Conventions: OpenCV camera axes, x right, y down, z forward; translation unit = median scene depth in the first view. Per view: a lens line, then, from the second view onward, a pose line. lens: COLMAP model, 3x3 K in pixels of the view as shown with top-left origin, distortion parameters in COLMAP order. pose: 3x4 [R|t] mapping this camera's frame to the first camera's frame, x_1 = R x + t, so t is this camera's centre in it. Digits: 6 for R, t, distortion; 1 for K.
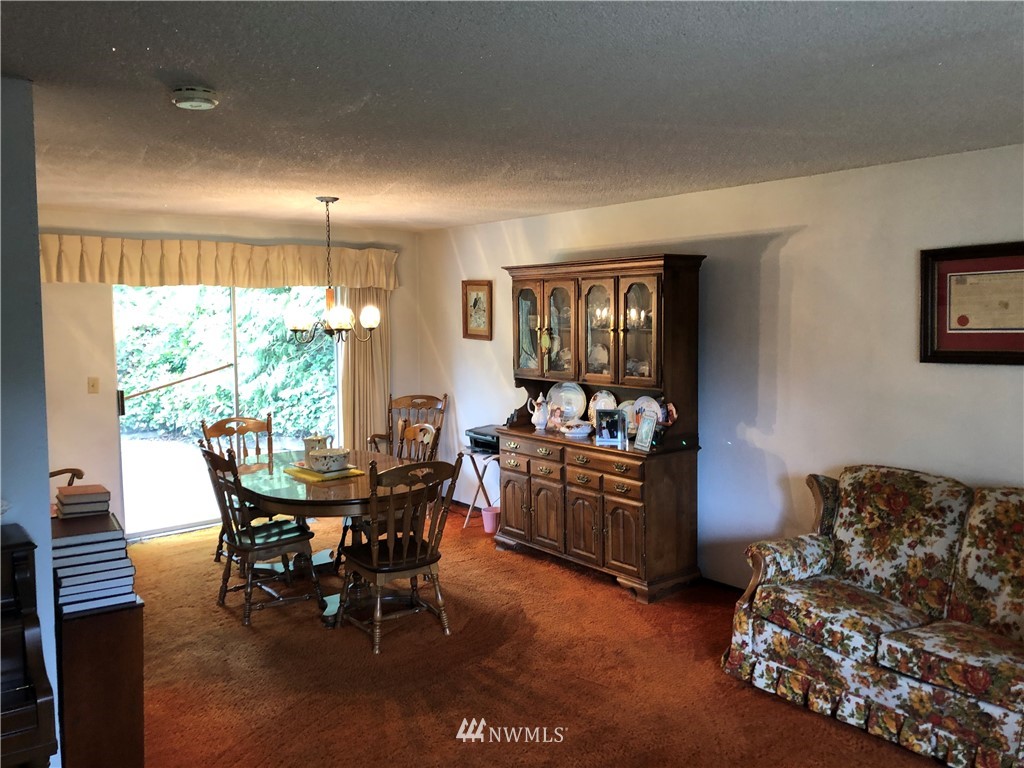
lens RADIAL K [[830.3, 0, 511.1], [0, 830.3, 361.4], [0, 0, 1]] dist [0.010224, -0.000614]
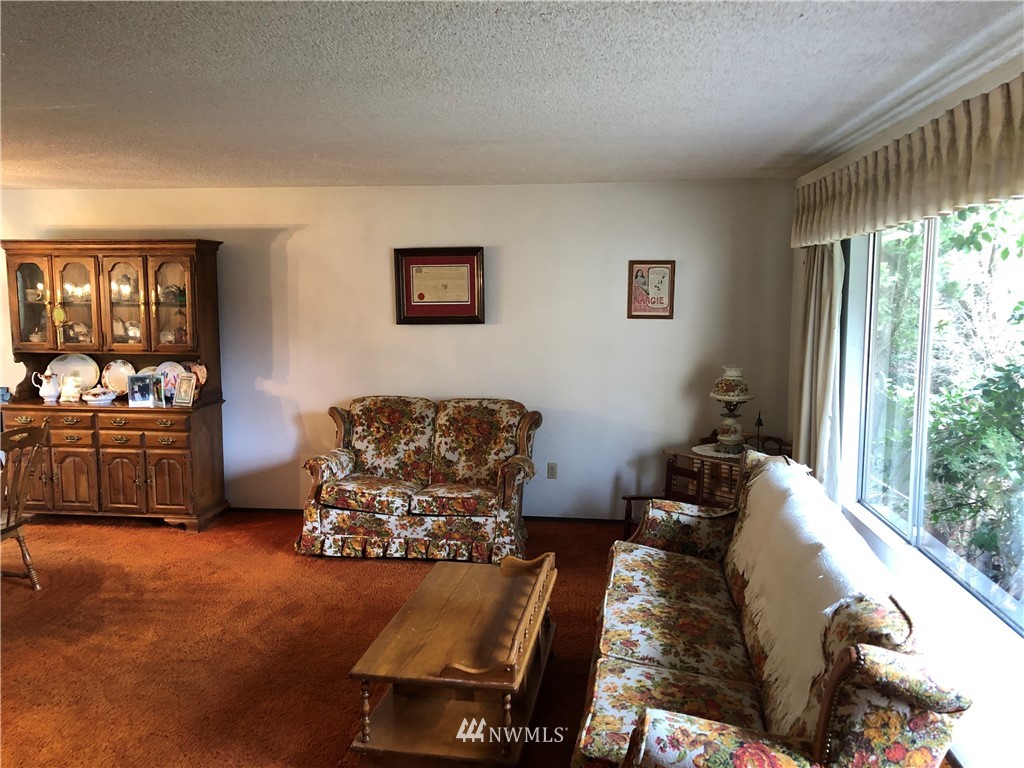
lens RADIAL K [[826.2, 0, 512.0], [0, 826.2, 384.0], [0, 0, 1]] dist [0.007004, -0.015470]
pose [[0.683627, -0.064737, 0.726954, -0.468472], [0.034277, 0.997807, 0.056622, 0.032344], [-0.729026, -0.013791, 0.684347, -0.172094]]
